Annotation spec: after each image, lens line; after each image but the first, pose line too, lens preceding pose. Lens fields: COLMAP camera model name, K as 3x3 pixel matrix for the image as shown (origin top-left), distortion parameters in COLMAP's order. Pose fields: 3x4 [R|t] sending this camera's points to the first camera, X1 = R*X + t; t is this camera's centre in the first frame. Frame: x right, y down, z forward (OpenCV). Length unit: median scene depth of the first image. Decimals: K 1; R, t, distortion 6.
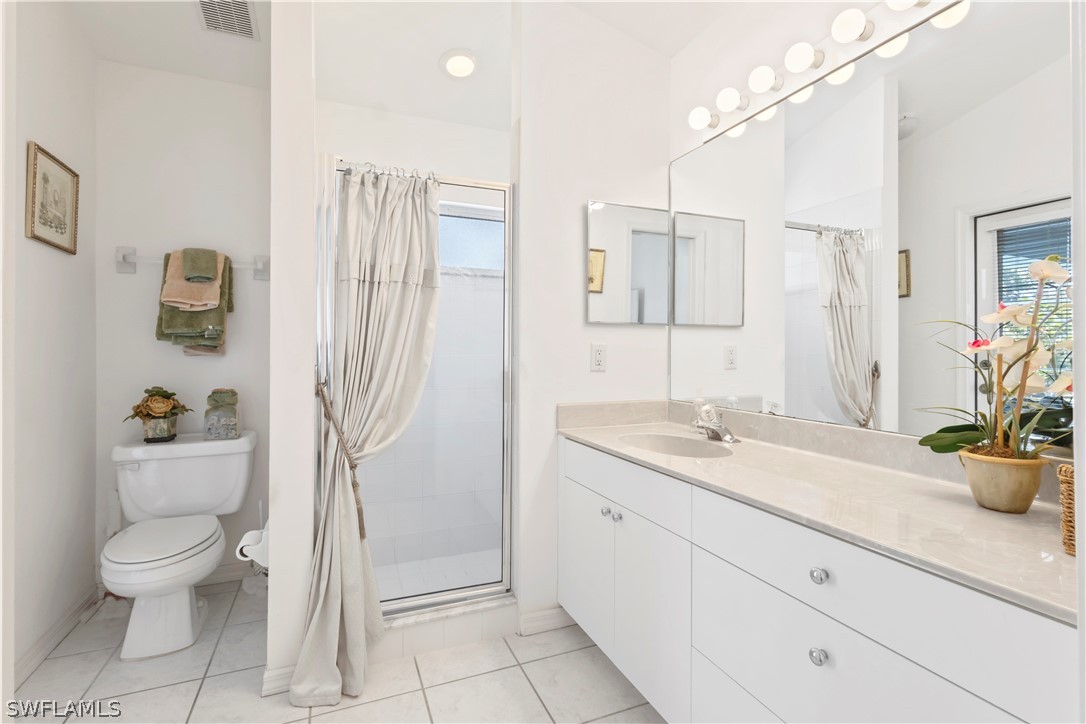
lens RADIAL K [[505.1, 0, 540.5], [0, 505.1, 354.6], [0, 0, 1]] dist [-0.002058, 0.000195]
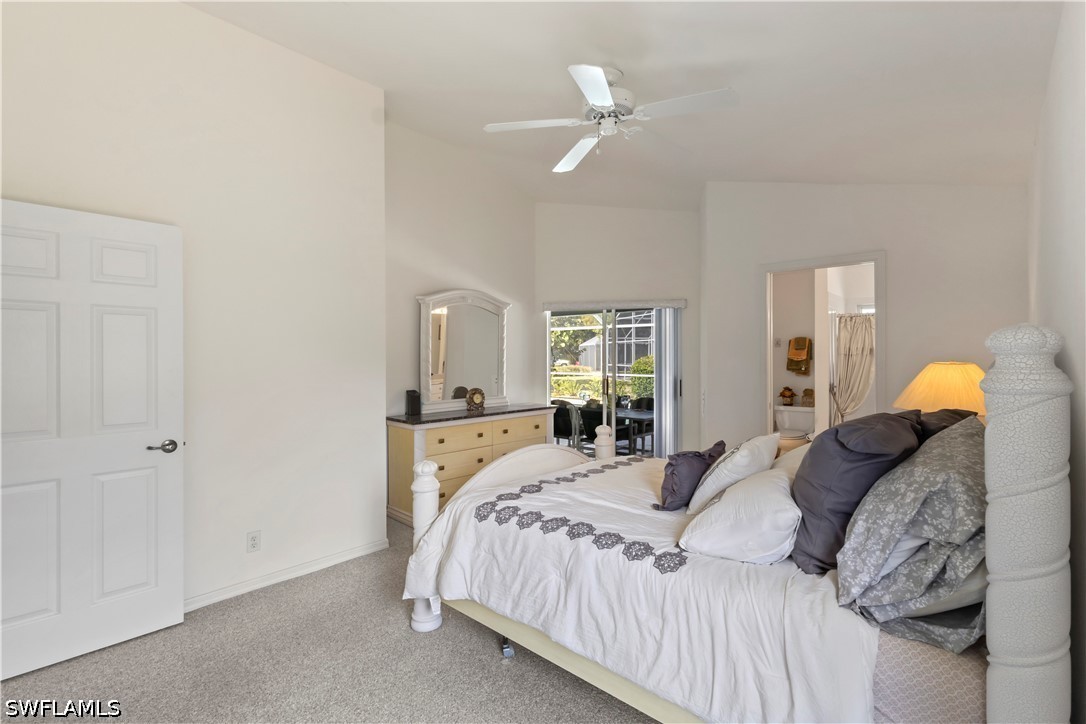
lens RADIAL K [[505.1, 0, 539.9], [0, 505.1, 358.0], [0, 0, 1]] dist [-0.002058, 0.000195]
pose [[0.427991, -0.006064, -0.903763, 1.306423], [0.012901, 0.999917, -0.000600, -0.123281], [0.903691, -0.011403, 0.428033, -1.586883]]
